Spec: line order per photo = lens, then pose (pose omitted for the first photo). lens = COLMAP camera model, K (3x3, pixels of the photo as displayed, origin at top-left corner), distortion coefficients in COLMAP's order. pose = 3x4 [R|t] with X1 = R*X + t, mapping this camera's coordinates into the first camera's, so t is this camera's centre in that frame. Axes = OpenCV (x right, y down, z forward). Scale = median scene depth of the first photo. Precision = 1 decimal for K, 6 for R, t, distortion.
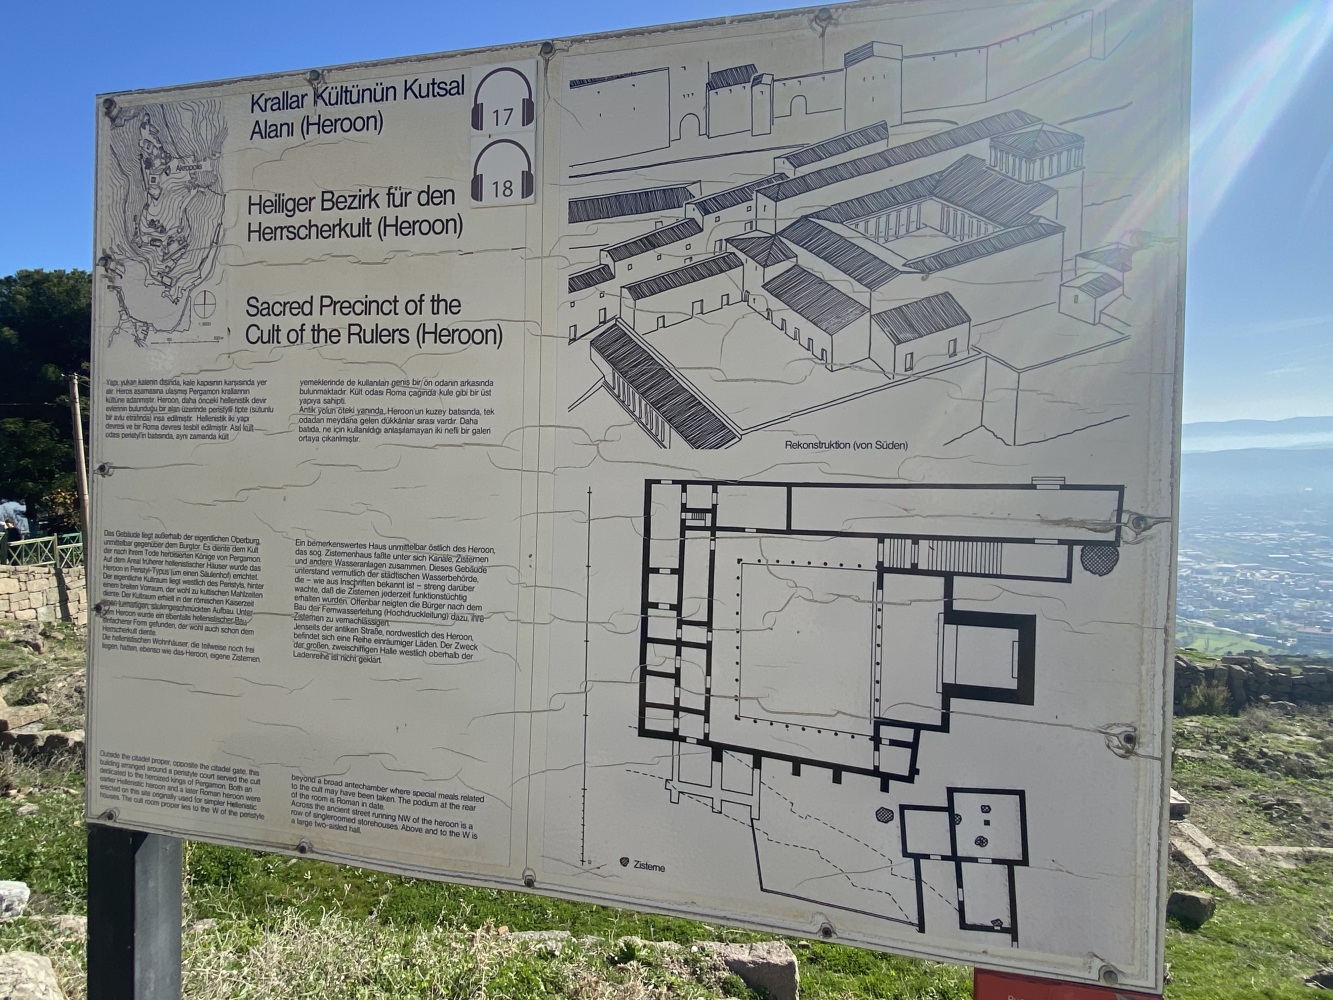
lens RADIAL K [[771.0, 0, 663.7], [0, 771.0, 506.5], [0, 0, 1]] dist [0.036579, -0.023777]
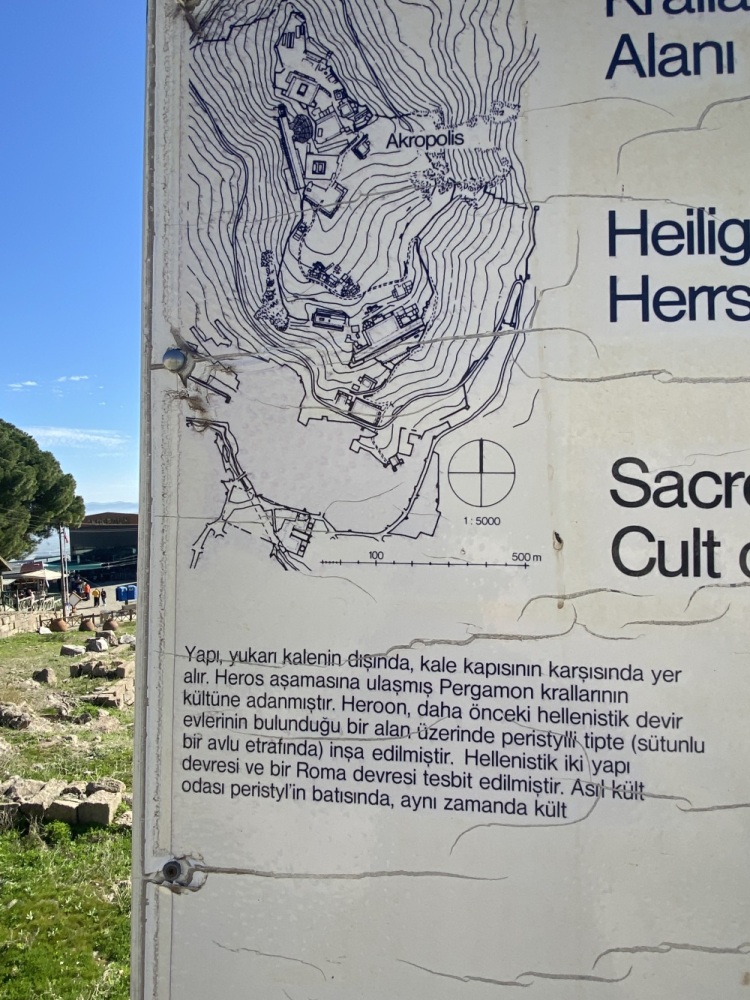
lens RADIAL K [[578.4, 0, 393.5], [0, 578.4, 536.3], [0, 0, 1]] dist [0.036579, -0.023777]
pose [[0.986310, -0.013162, 0.164378, -0.675657], [0.018722, 0.999302, -0.032319, -0.214774], [-0.163838, 0.034954, 0.985868, 0.702768]]
